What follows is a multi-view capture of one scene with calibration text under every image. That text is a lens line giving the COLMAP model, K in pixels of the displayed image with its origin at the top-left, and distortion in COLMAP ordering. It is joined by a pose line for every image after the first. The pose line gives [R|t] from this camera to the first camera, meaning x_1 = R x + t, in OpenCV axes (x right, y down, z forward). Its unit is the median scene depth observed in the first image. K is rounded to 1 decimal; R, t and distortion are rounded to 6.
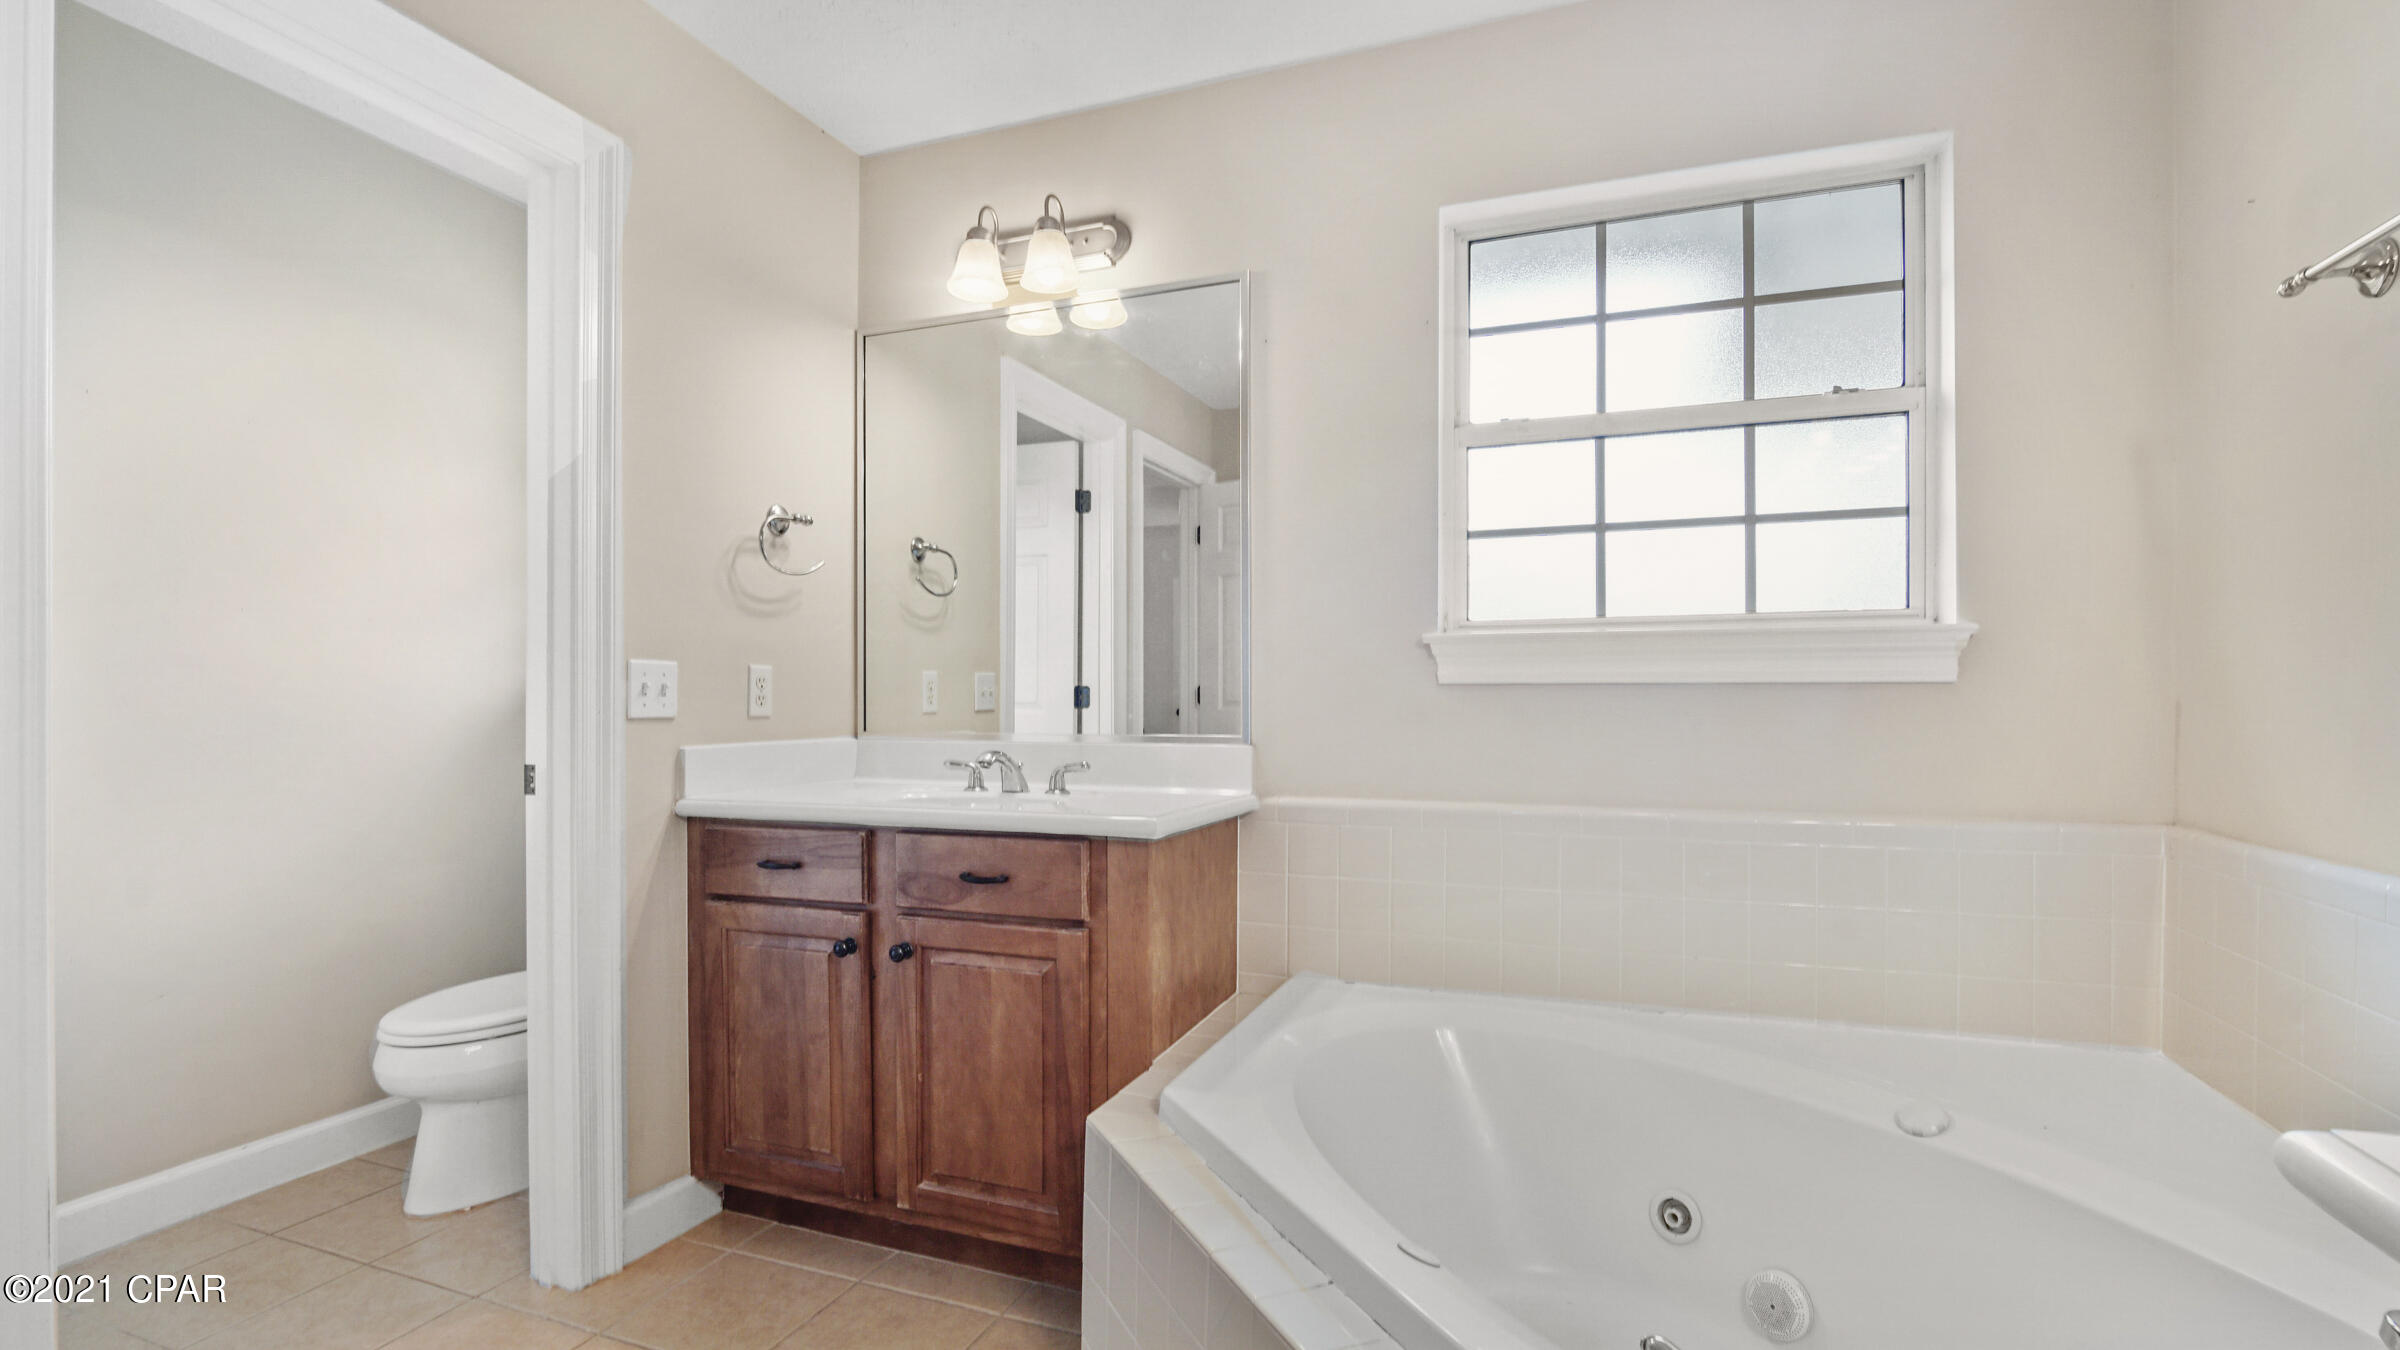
lens RADIAL K [[1097.5, 0, 1174.5], [0, 1097.5, 706.5], [0, 0, 1]] dist [-0.020450, 0.000092]
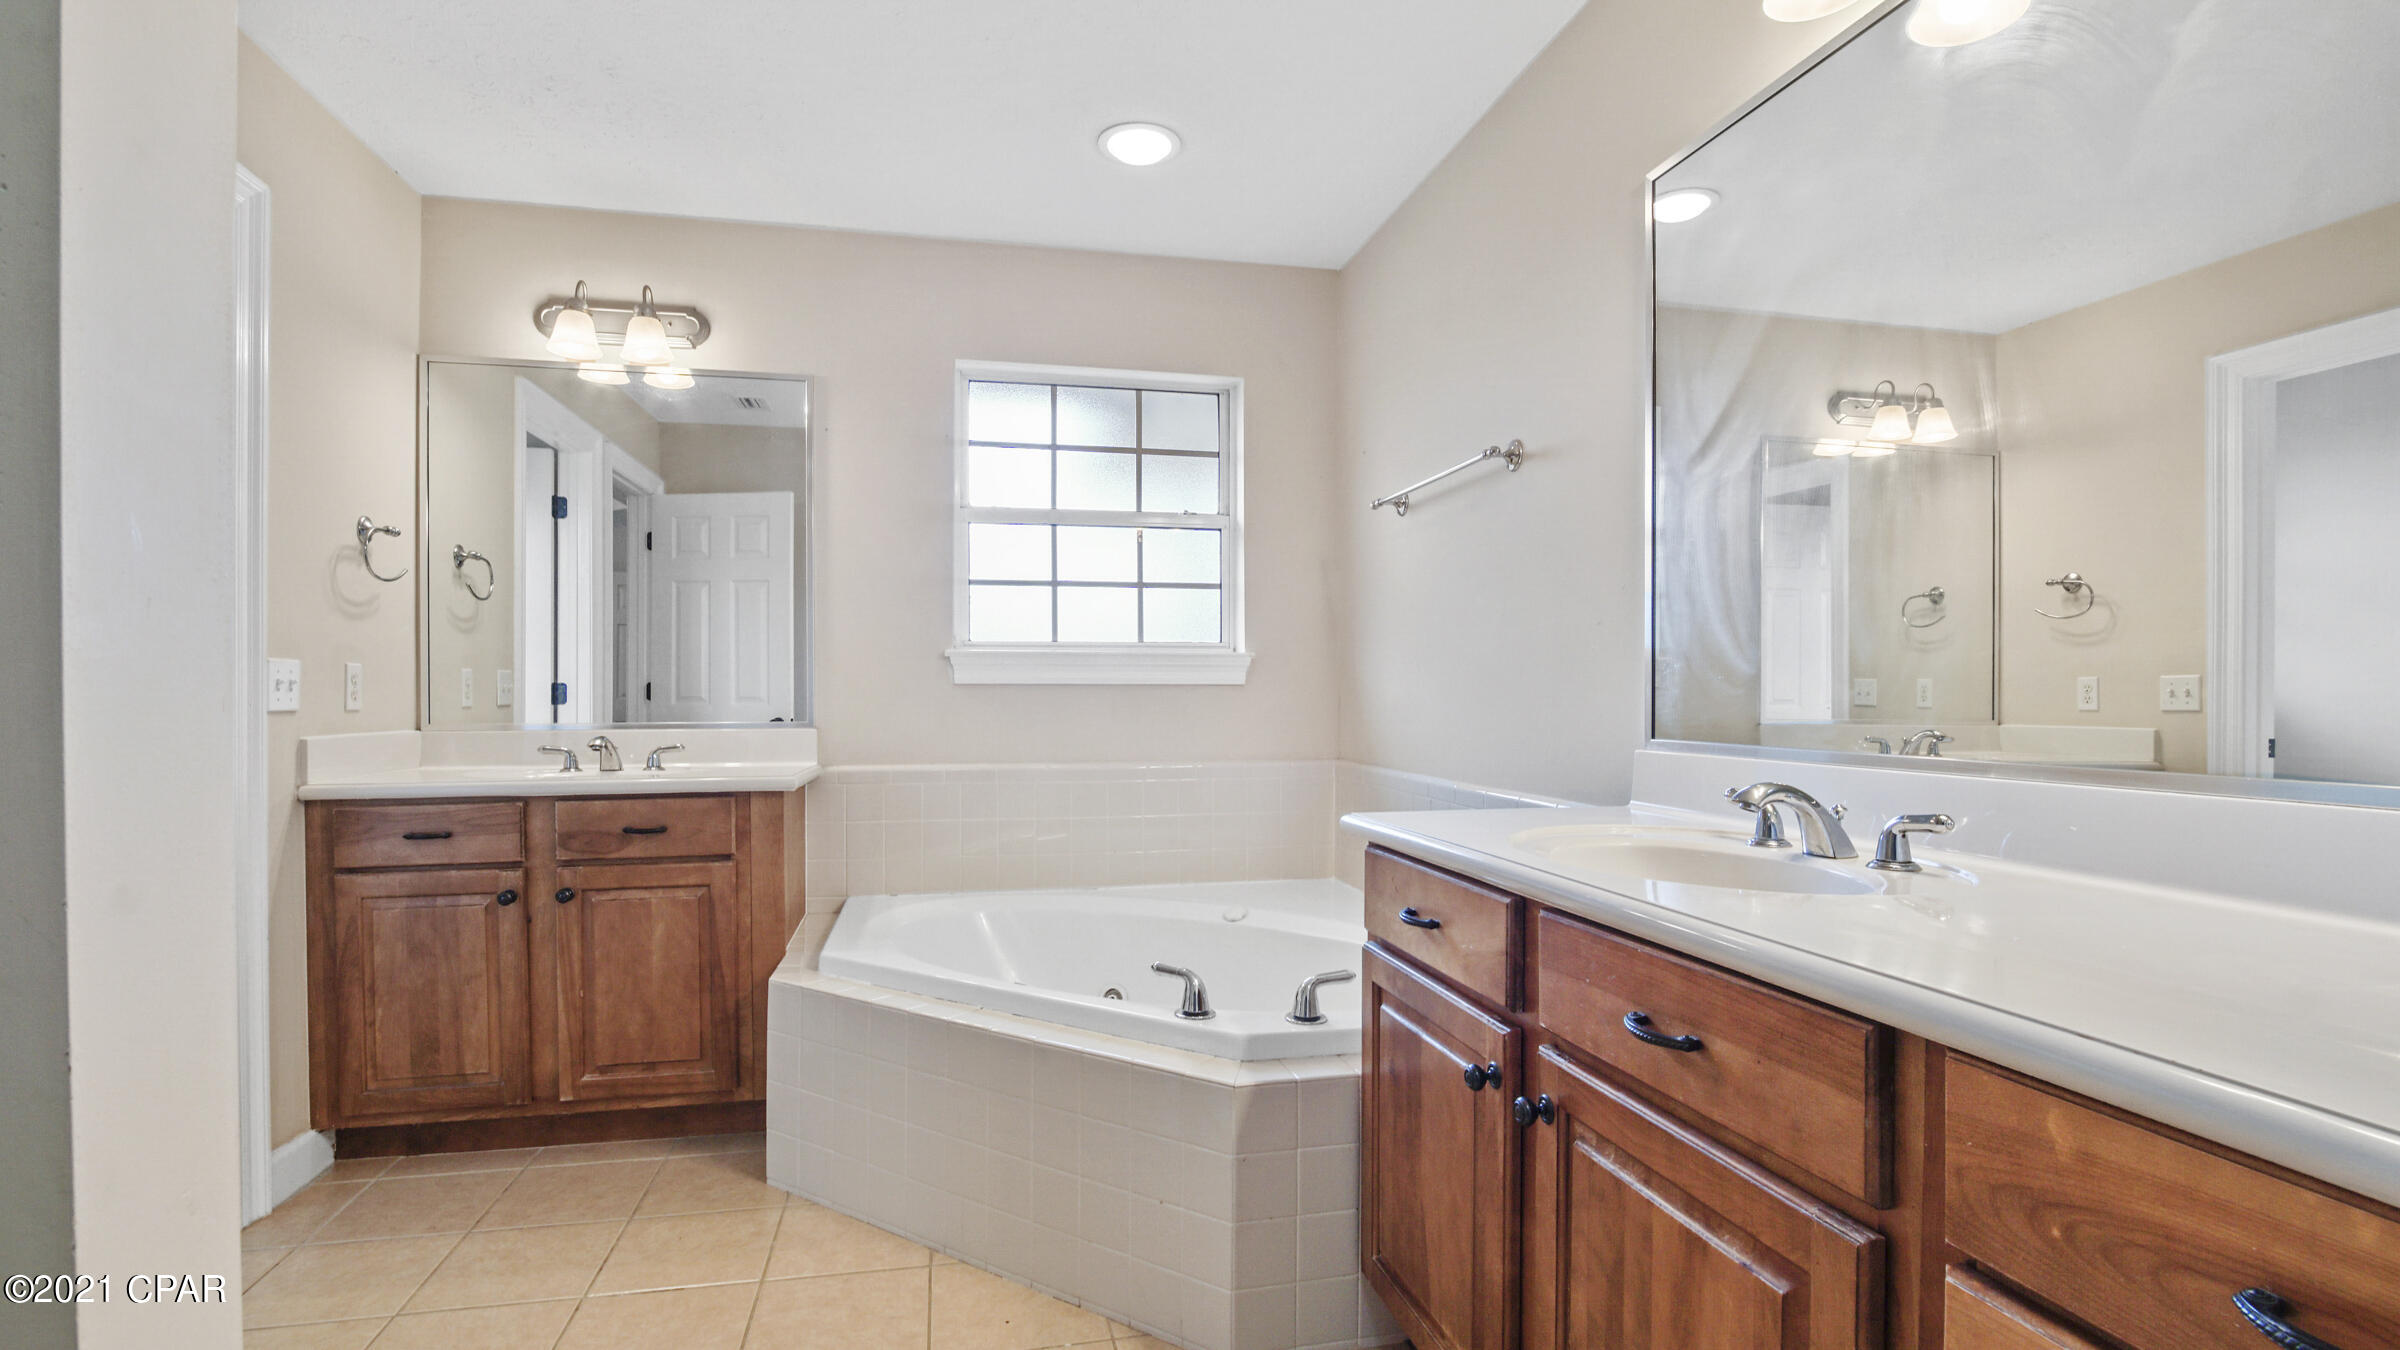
lens RADIAL K [[1097.5, 0, 1174.5], [0, 1097.5, 706.5], [0, 0, 1]] dist [-0.020450, 0.000092]
pose [[0.836559, -0.005283, 0.547852, -0.334080], [0.004267, 0.999986, 0.003127, 0.006689], [-0.547861, -0.000278, 0.836570, -0.409742]]
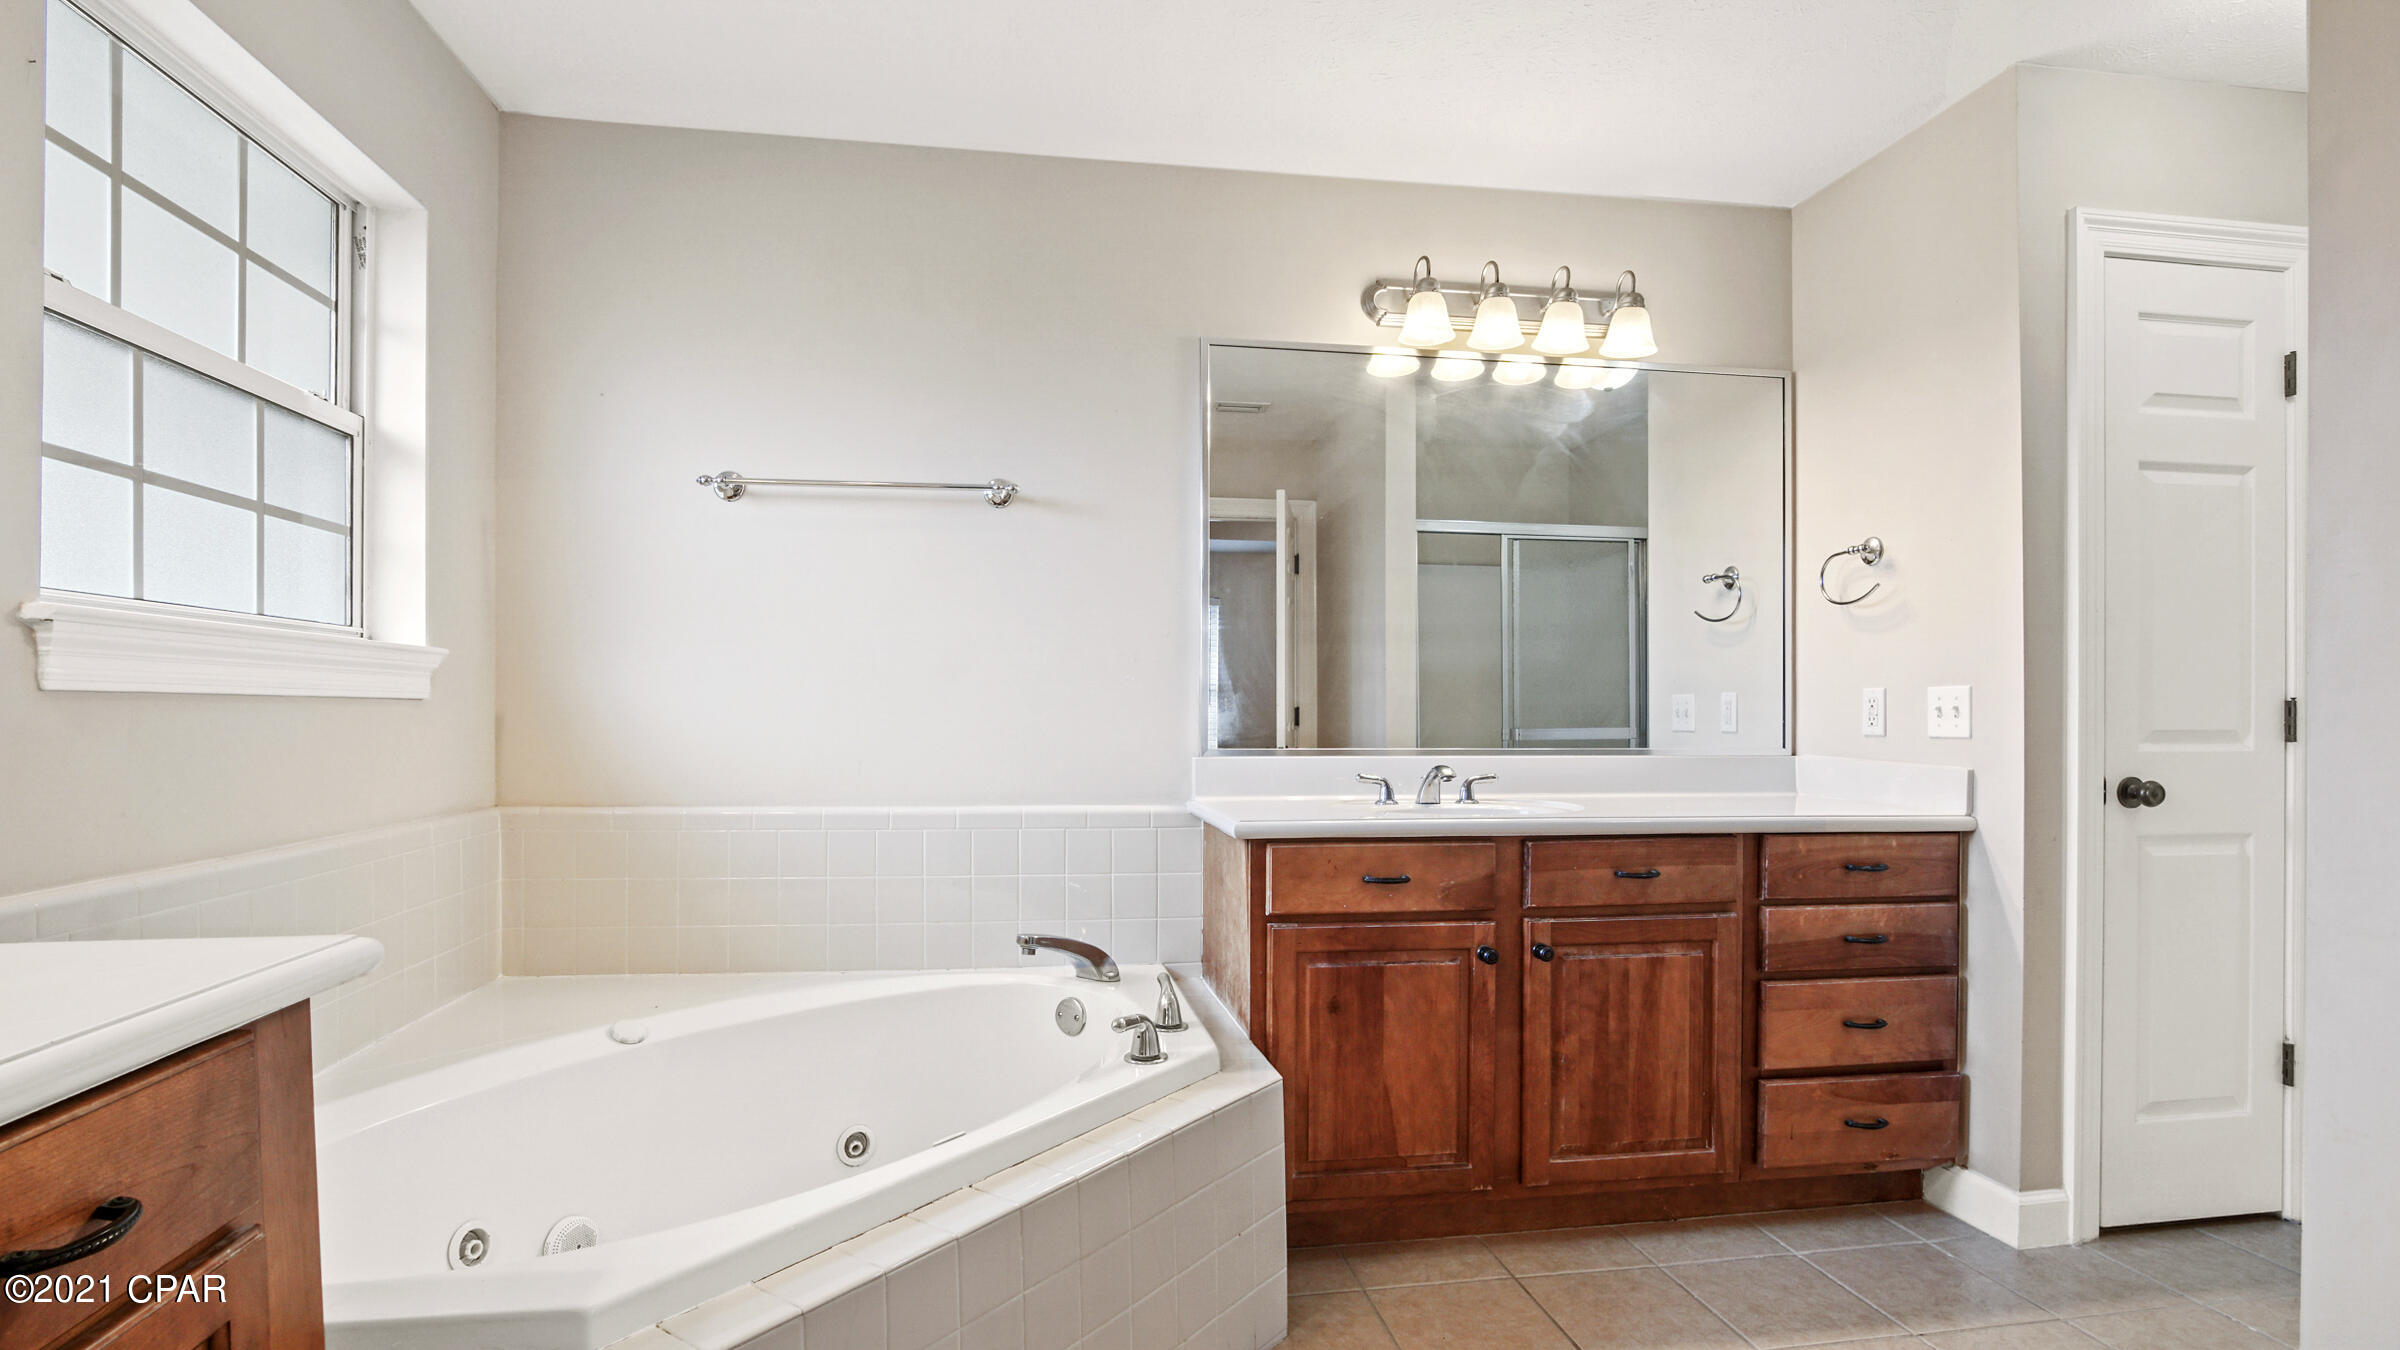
lens RADIAL K [[1097.5, 0, 1174.5], [0, 1097.5, 706.5], [0, 0, 1]] dist [-0.020450, 0.000092]
pose [[-0.495071, 0.001415, 0.868851, -0.583693], [0.003716, 0.999993, 0.000488, -0.010581], [-0.868845, 0.003470, -0.495073, 0.791679]]
